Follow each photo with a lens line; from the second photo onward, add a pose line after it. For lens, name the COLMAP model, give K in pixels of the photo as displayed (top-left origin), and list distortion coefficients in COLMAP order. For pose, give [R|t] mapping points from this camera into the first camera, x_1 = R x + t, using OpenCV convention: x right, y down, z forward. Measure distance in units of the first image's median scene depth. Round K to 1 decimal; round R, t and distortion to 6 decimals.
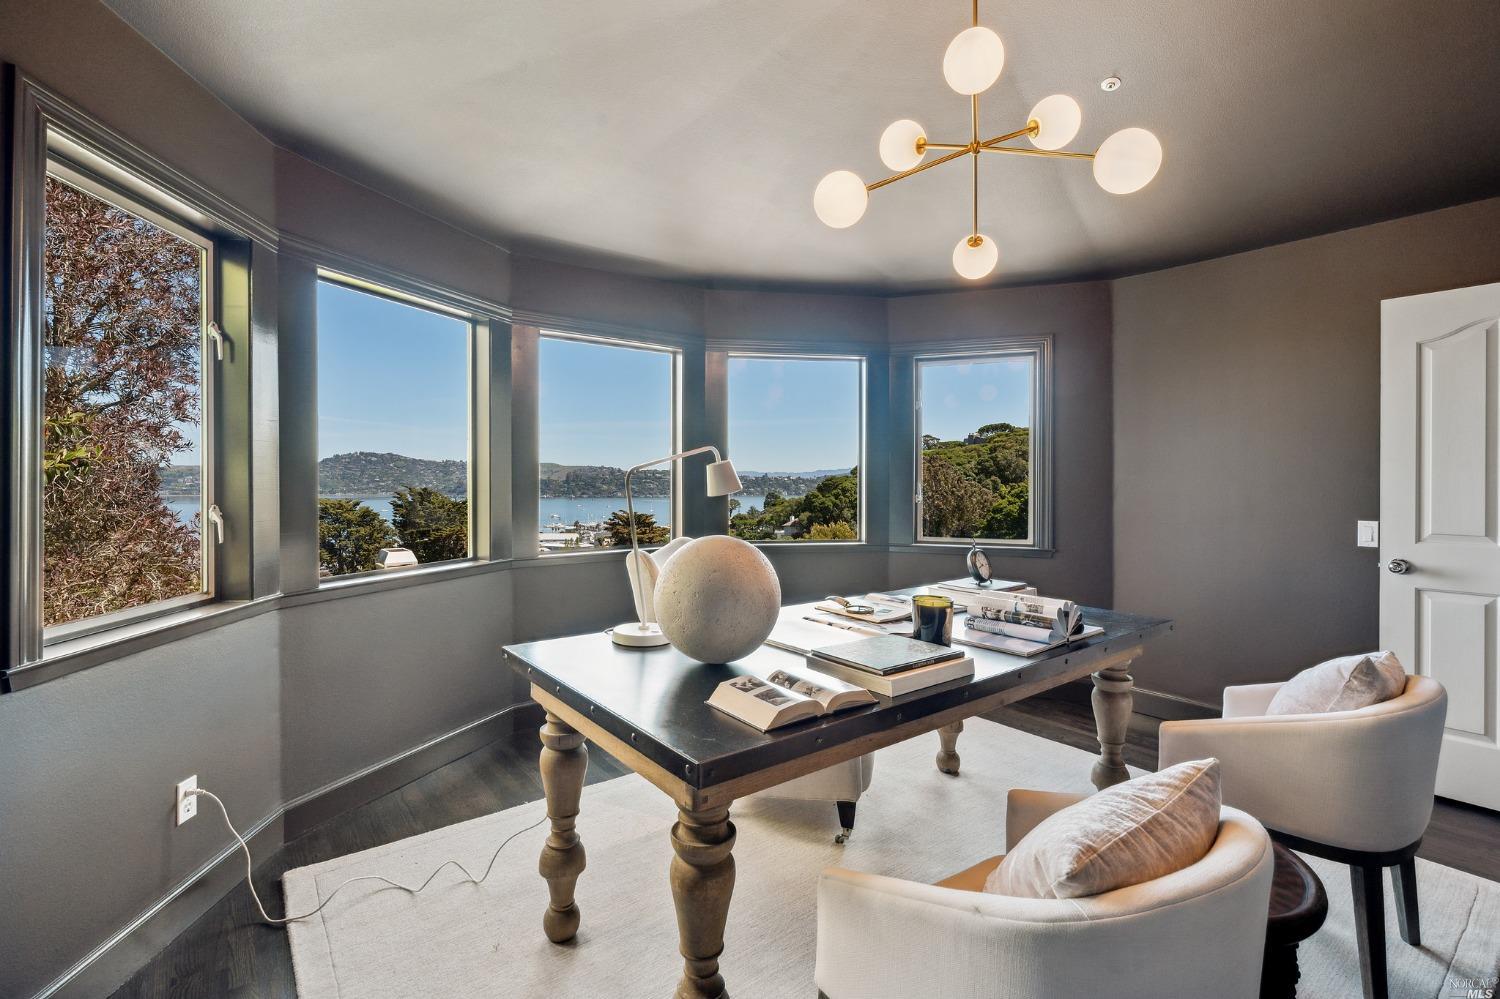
lens RADIAL K [[684.7, 0, 753.2], [0, 684.7, 486.9], [0, 0, 1]] dist [-0.000844, 0.000003]
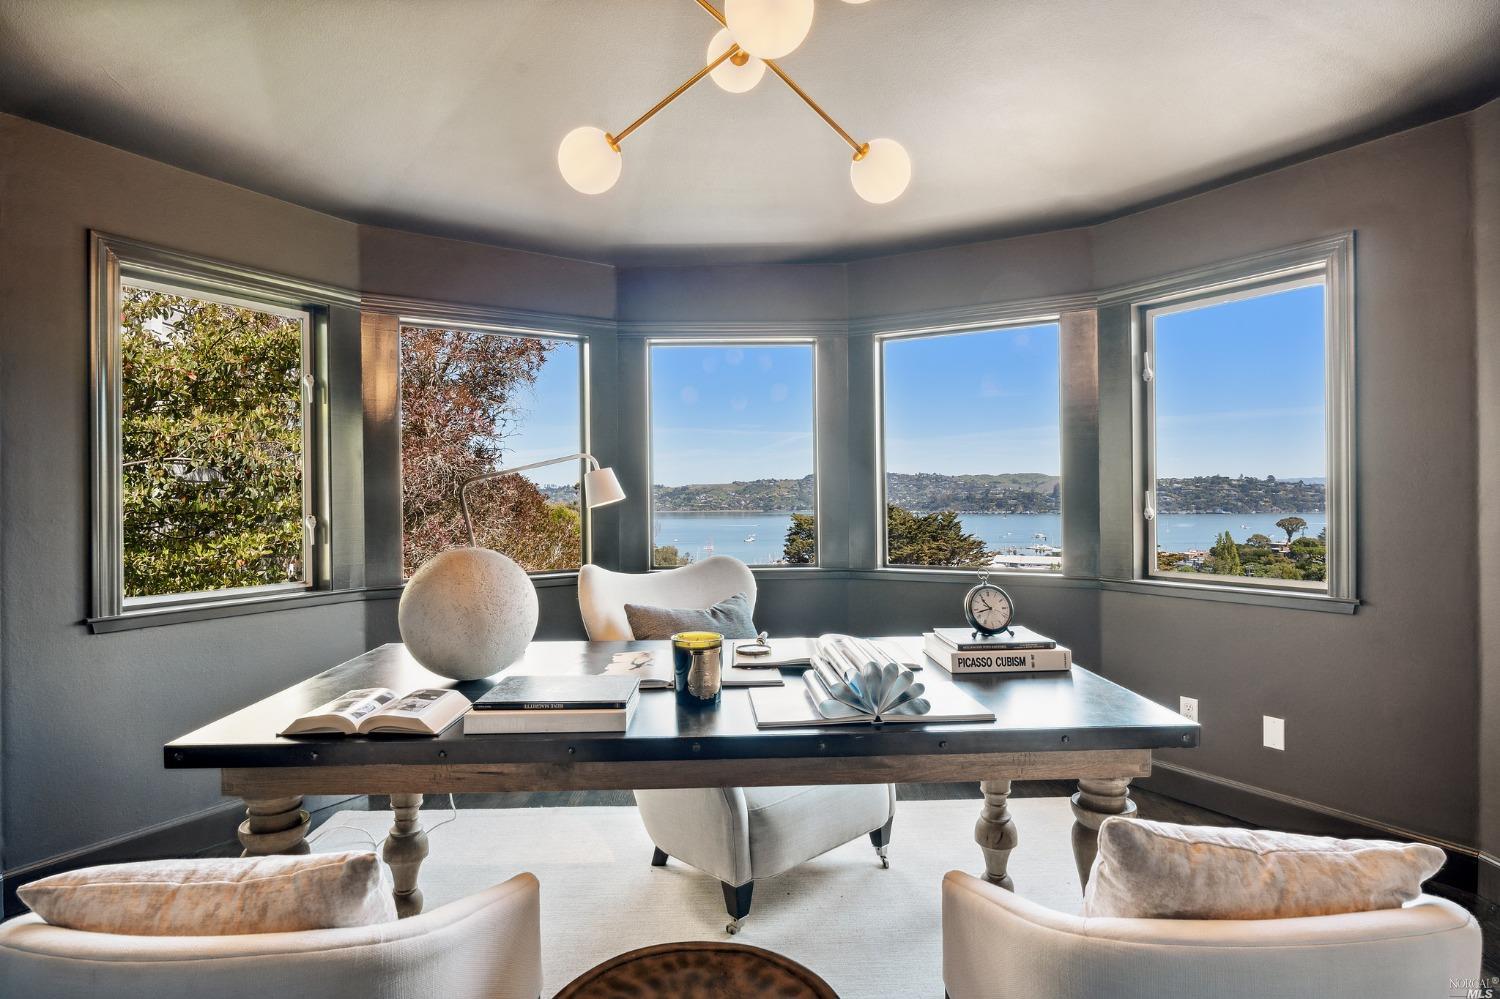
lens RADIAL K [[794.4, 0, 750.0], [0, 794.4, 499.5], [0, 0, 1]] dist [-0.000459, -0.000414]
pose [[0.808112, -0.008427, -0.588969, 0.759300], [0.006837, 0.999964, -0.004927, 0.010427], [0.588989, -0.000045, 0.808141, 0.272175]]
